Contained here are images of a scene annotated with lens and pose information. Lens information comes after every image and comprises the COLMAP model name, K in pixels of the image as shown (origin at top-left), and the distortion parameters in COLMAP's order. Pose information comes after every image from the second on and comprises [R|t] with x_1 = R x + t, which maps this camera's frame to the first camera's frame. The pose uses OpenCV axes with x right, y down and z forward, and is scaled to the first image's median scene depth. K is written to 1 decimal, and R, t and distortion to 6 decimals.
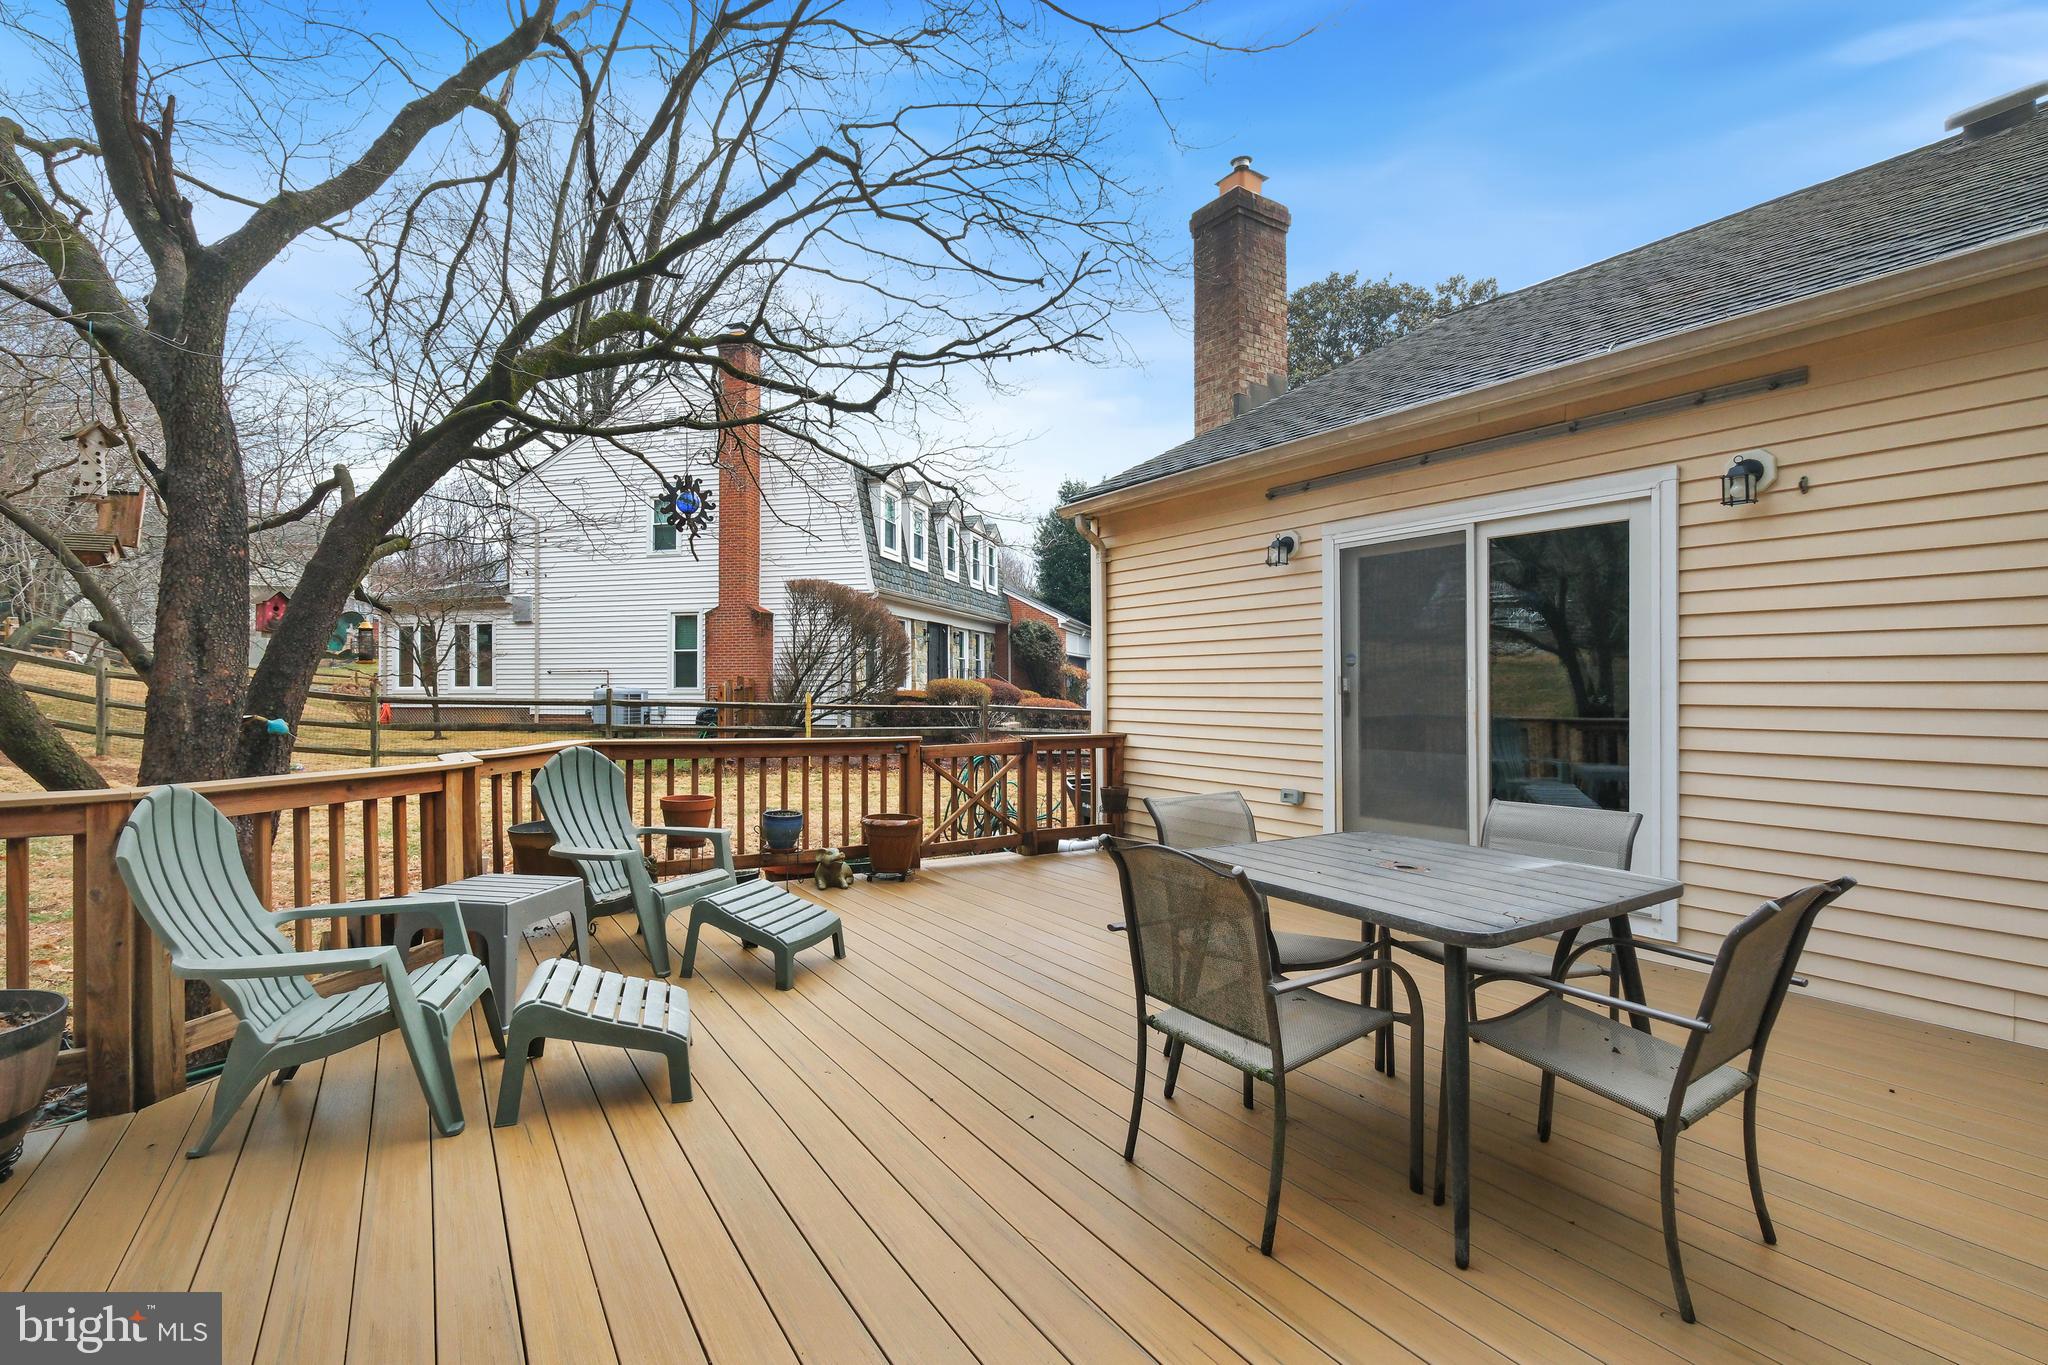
lens RADIAL K [[901.8, 0, 1032.2], [0, 901.8, 684.9], [0, 0, 1]] dist [0.003606, 0.000240]
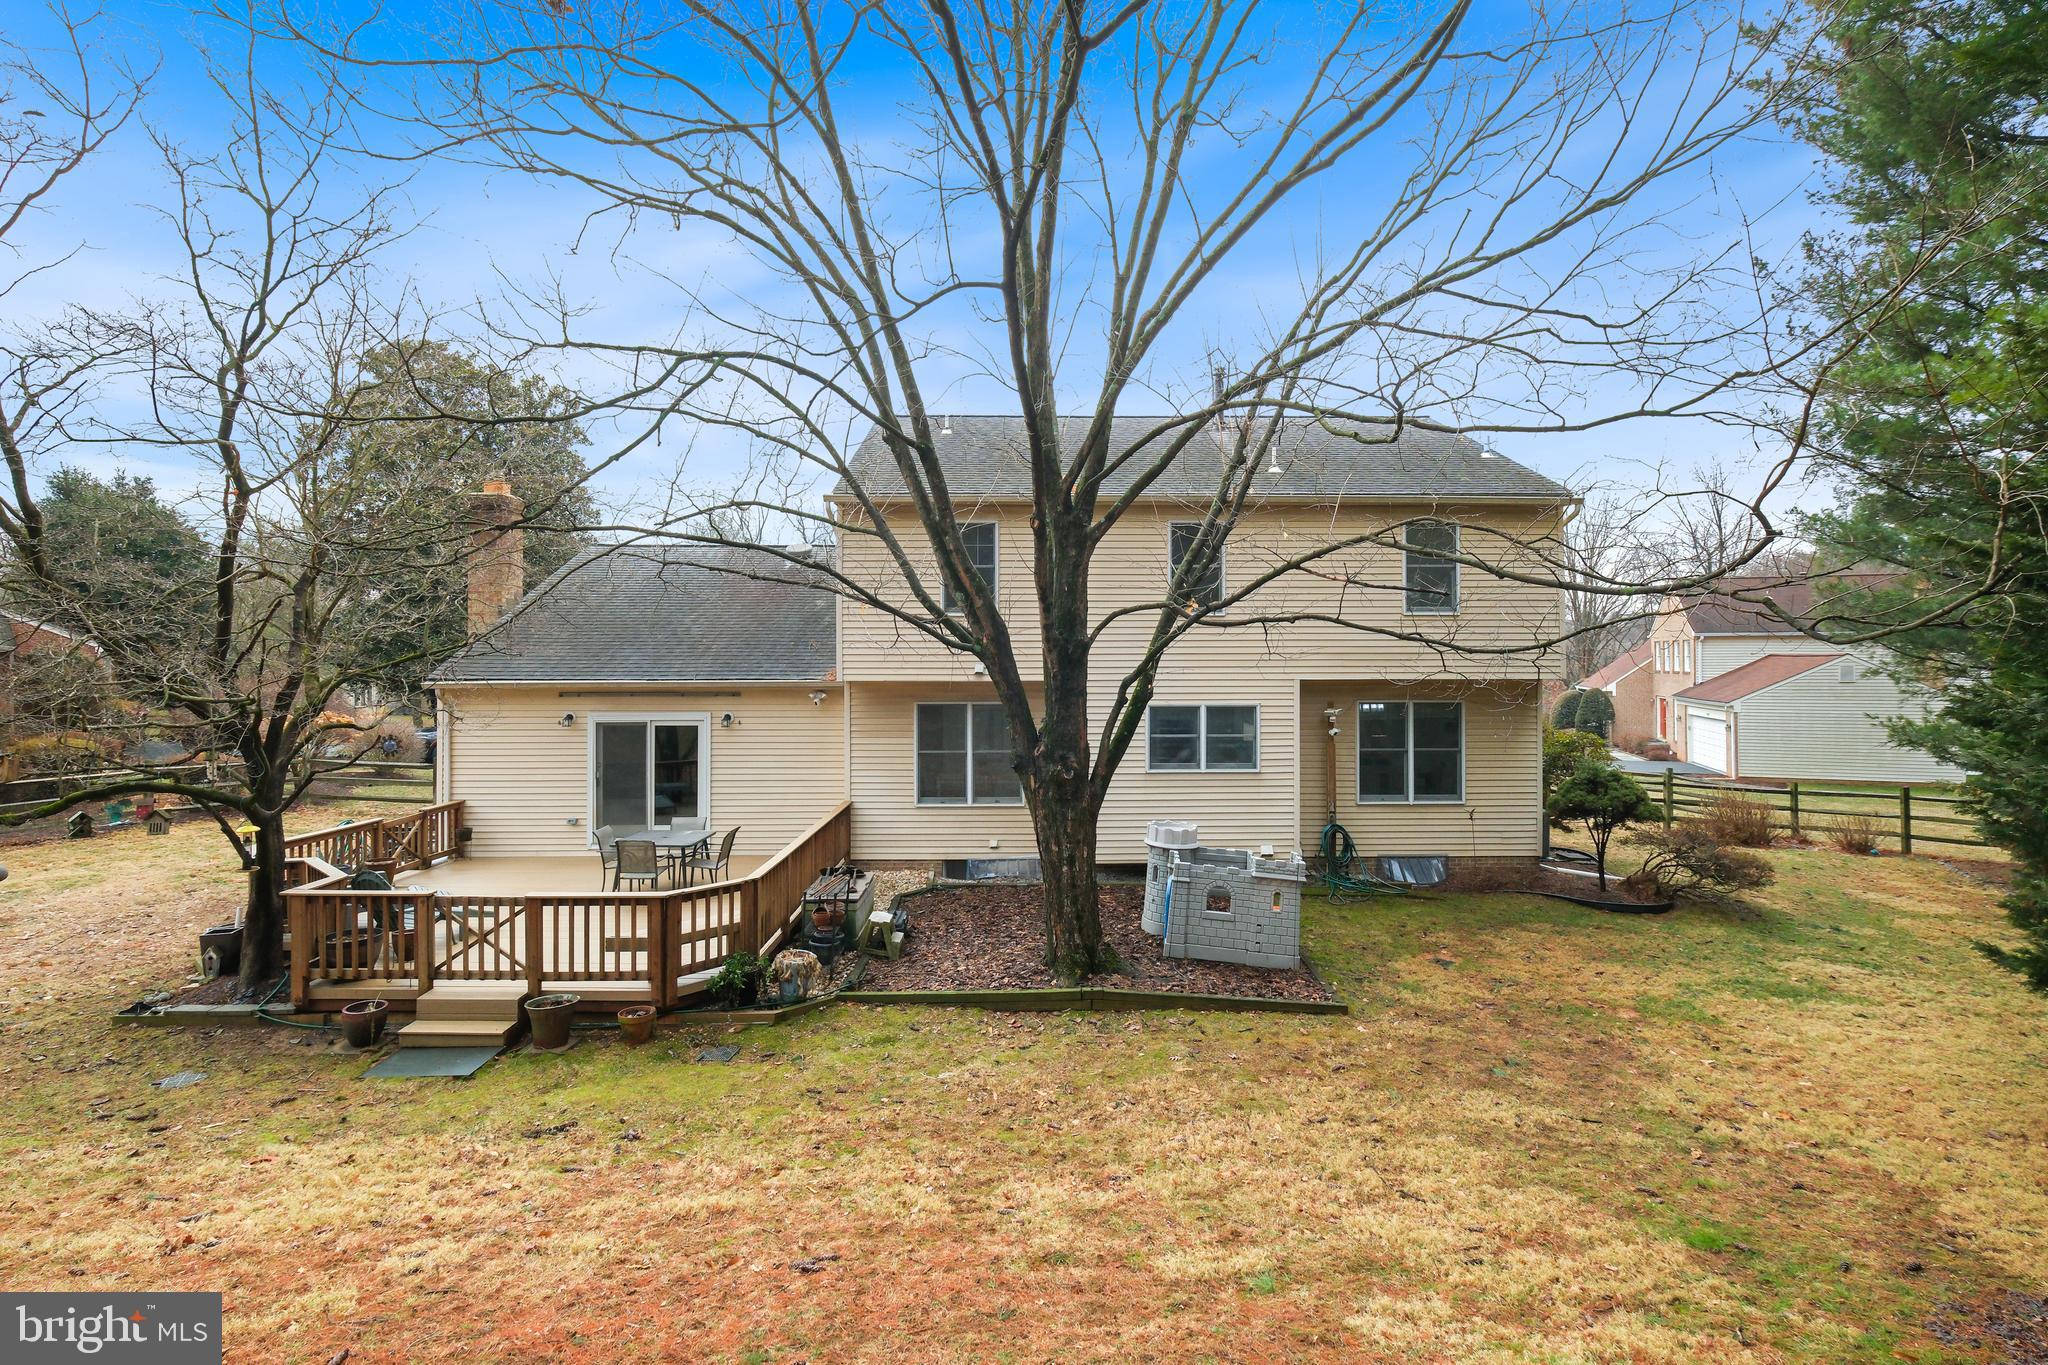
lens RADIAL K [[901.8, 0, 1023.9], [0, 901.8, 670.1], [0, 0, 1]] dist [0.003606, 0.000240]
pose [[0.553257, 0.007184, 0.832980, -1.229461], [-0.007394, 0.999966, -0.003713, -0.328836], [-0.832978, -0.004105, 0.553291, -1.562898]]
